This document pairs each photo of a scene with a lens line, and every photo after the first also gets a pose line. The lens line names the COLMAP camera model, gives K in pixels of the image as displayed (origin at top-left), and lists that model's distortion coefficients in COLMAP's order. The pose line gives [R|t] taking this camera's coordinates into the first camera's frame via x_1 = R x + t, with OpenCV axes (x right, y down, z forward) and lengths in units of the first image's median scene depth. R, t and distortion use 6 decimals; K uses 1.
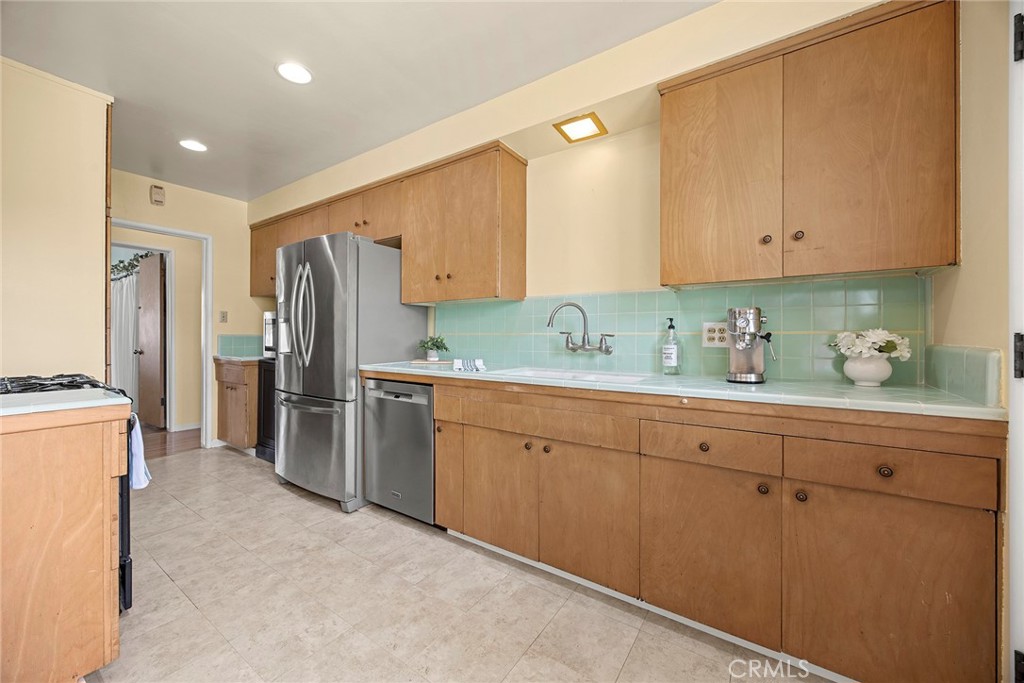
lens RADIAL K [[388.9, 0, 511.3], [0, 388.9, 338.0], [0, 0, 1]] dist [-0.003531, -0.000043]
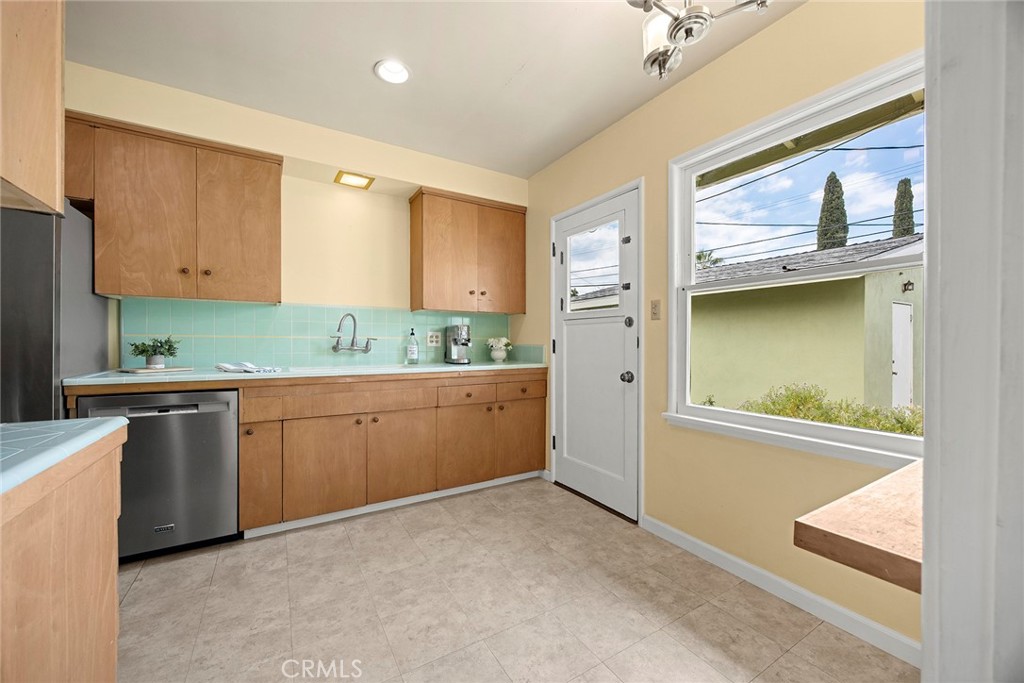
lens RADIAL K [[394.2, 0, 512.0], [0, 394.2, 341.5], [0, 0, 1]] dist [-0.002559, -0.000069]
pose [[0.412053, 0.000090, 0.911160, -0.954733], [0.000182, 1.000000, -0.000180, 0.003145], [-0.911160, 0.000240, 0.412053, -0.032834]]
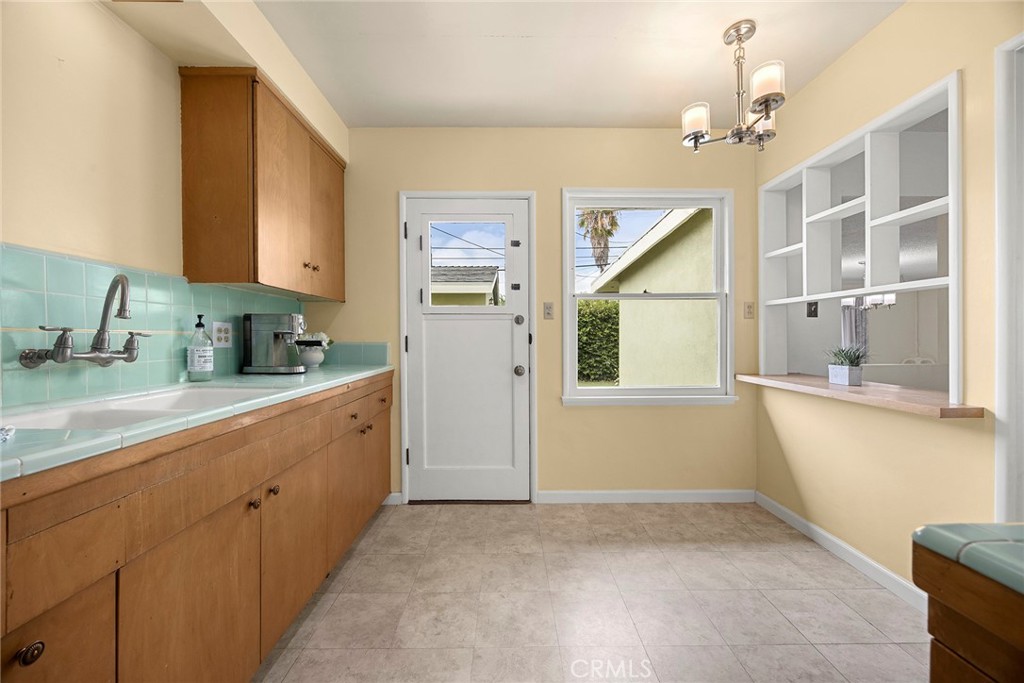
lens RADIAL K [[388.9, 0, 511.3], [0, 388.9, 338.0], [0, 0, 1]] dist [-0.003531, -0.000043]
pose [[-0.573436, 0.001556, 0.819249, -0.724927], [0.004157, 0.999991, 0.001010, 0.001608], [-0.819240, 0.003985, -0.573438, 1.003304]]
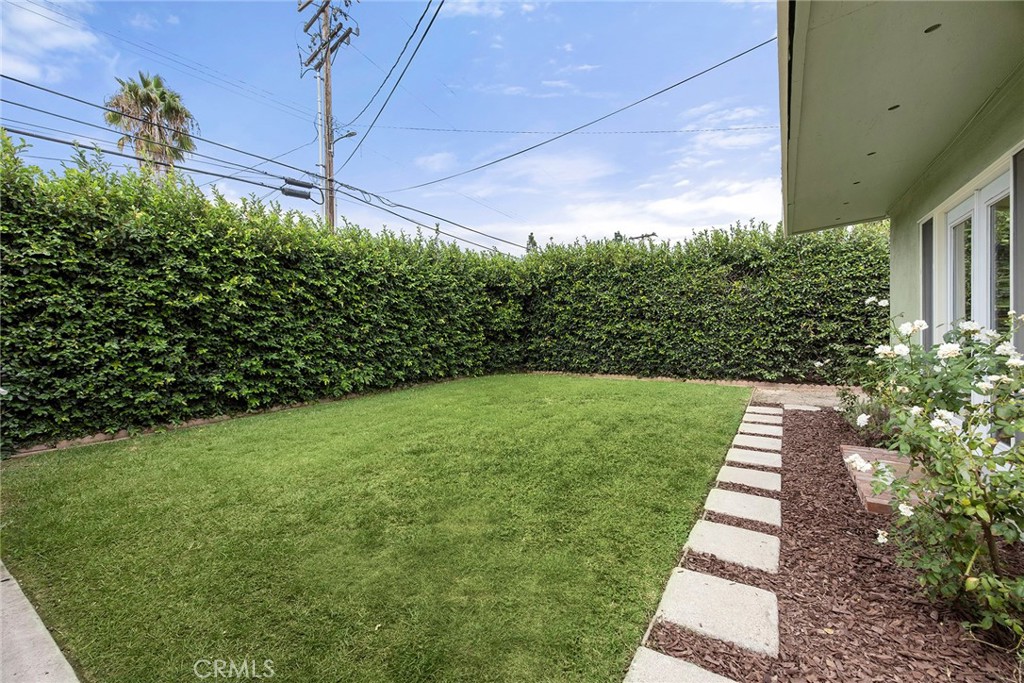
lens RADIAL K [[388.9, 0, 511.3], [0, 388.9, 338.0], [0, 0, 1]] dist [-0.003531, -0.000043]
pose [[-0.997909, 0.013455, -0.063222, 3.265529], [0.012074, 0.999681, 0.022170, 0.258999], [0.063500, 0.021361, -0.997753, -1.835395]]
